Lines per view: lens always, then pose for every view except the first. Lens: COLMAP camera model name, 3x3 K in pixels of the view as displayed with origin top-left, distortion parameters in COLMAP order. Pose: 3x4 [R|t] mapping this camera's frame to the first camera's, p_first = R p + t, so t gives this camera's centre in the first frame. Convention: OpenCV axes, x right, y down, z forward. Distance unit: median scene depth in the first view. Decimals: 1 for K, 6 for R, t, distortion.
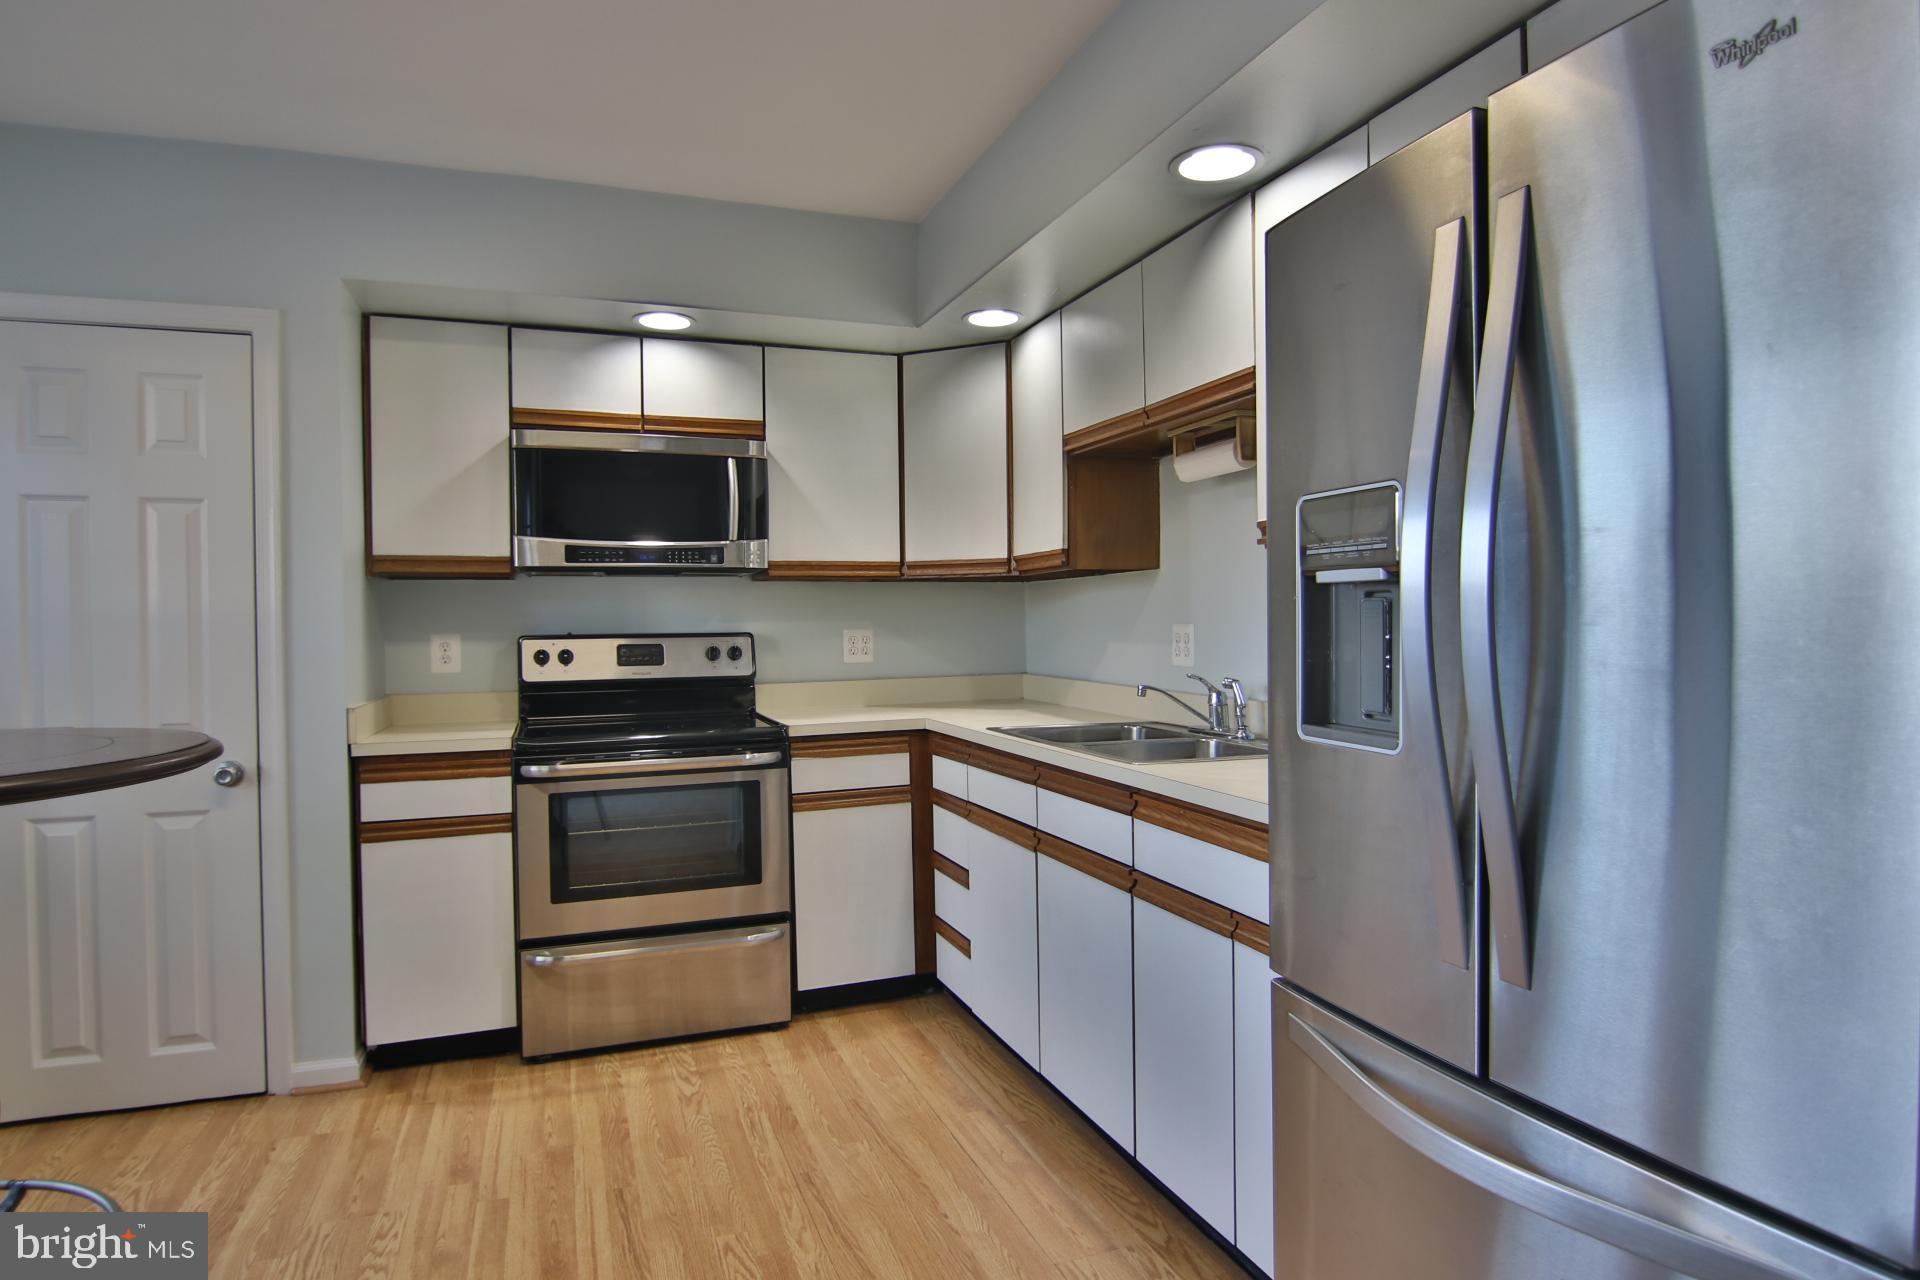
lens RADIAL K [[1087.6, 0, 960.0], [0, 1087.6, 640.0], [0, 0, 1]] dist [0.002184, -0.019928]
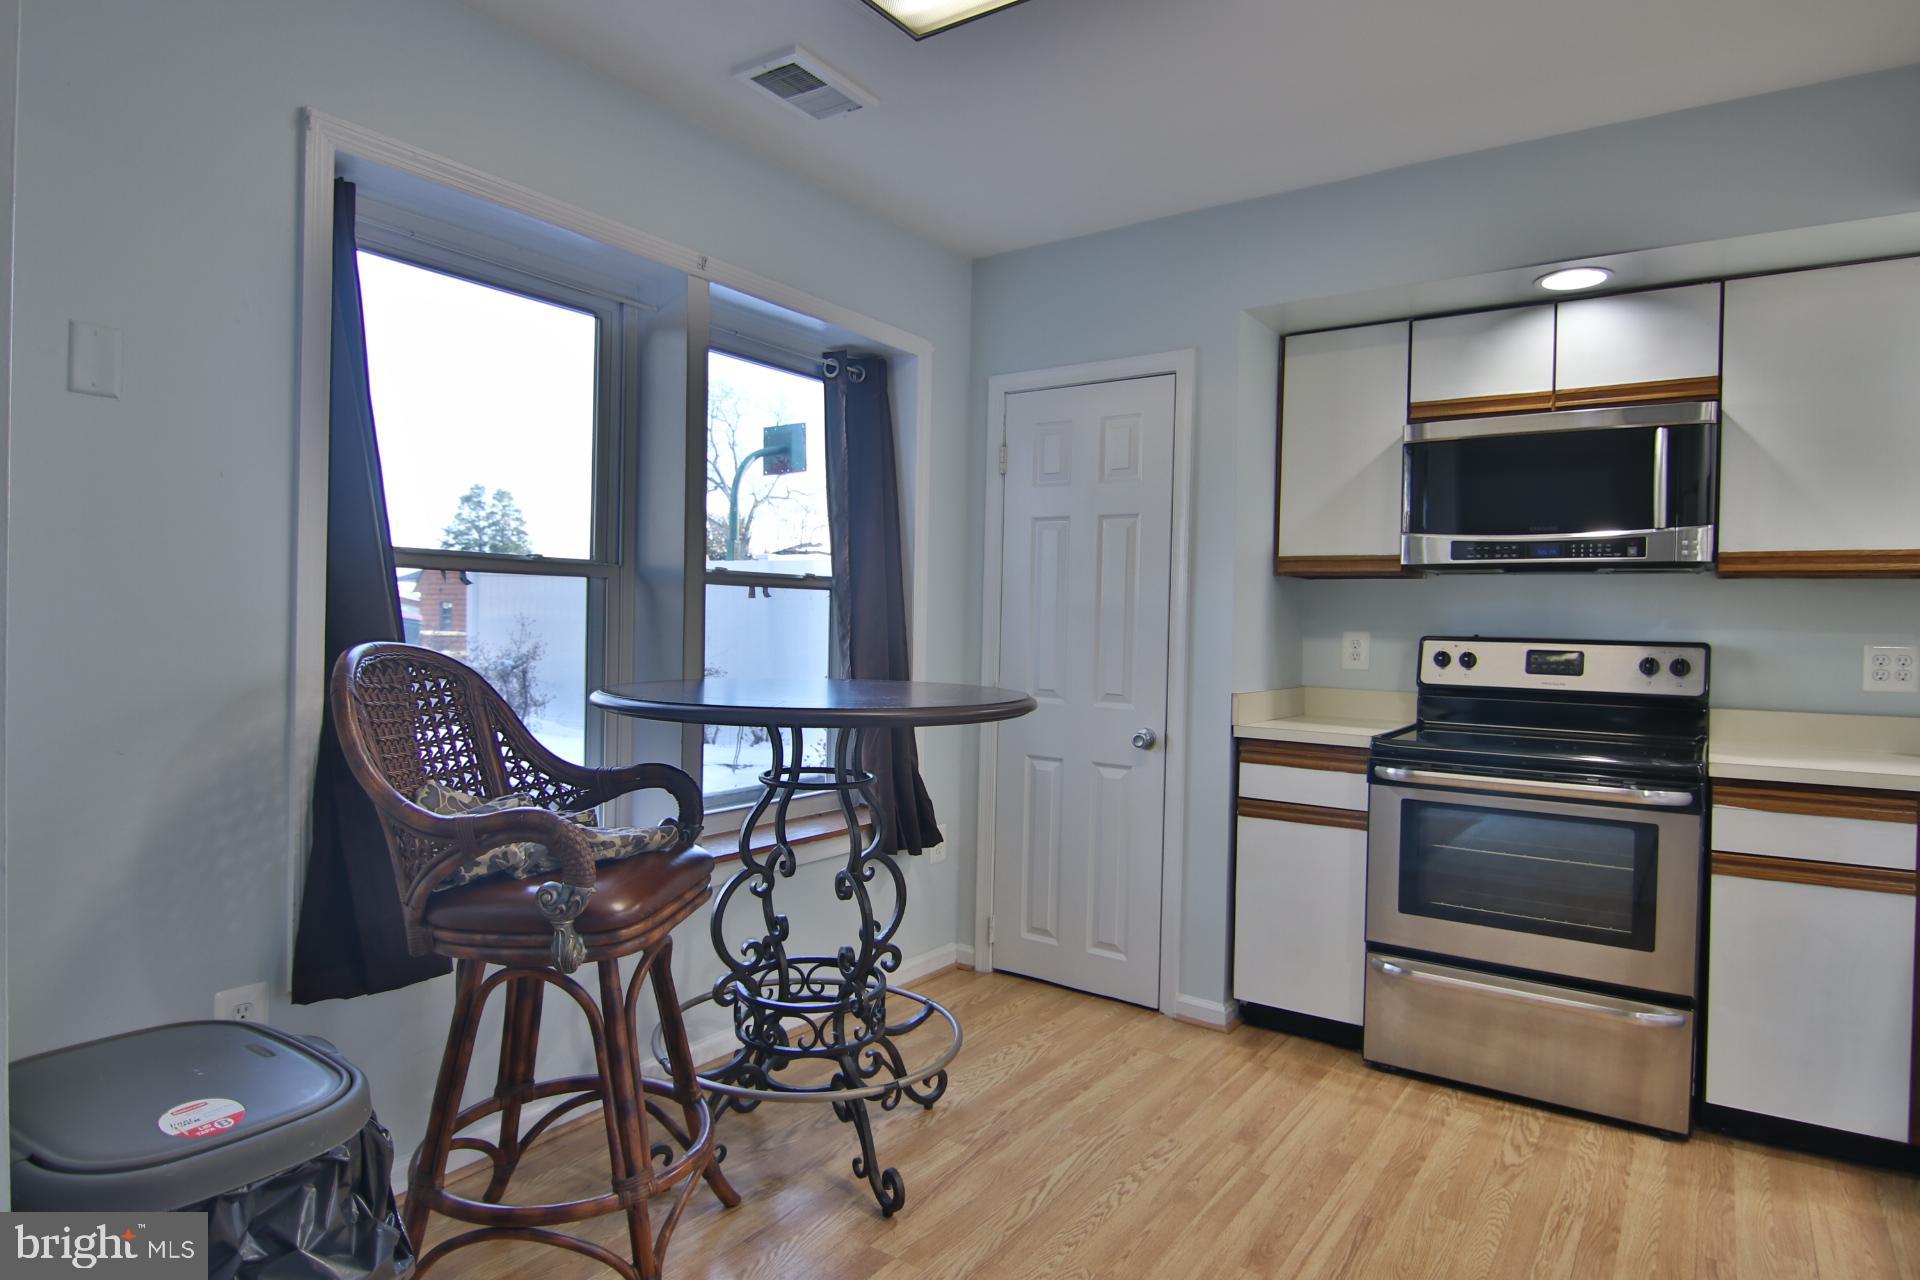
lens RADIAL K [[1087.6, 0, 960.0], [0, 1087.6, 640.0], [0, 0, 1]] dist [0.002184, -0.019928]
pose [[0.566896, 0.037943, -0.822915, 0.187370], [-0.041781, 0.998977, 0.017279, 0.000187], [0.822729, 0.024587, 0.567902, 0.120096]]
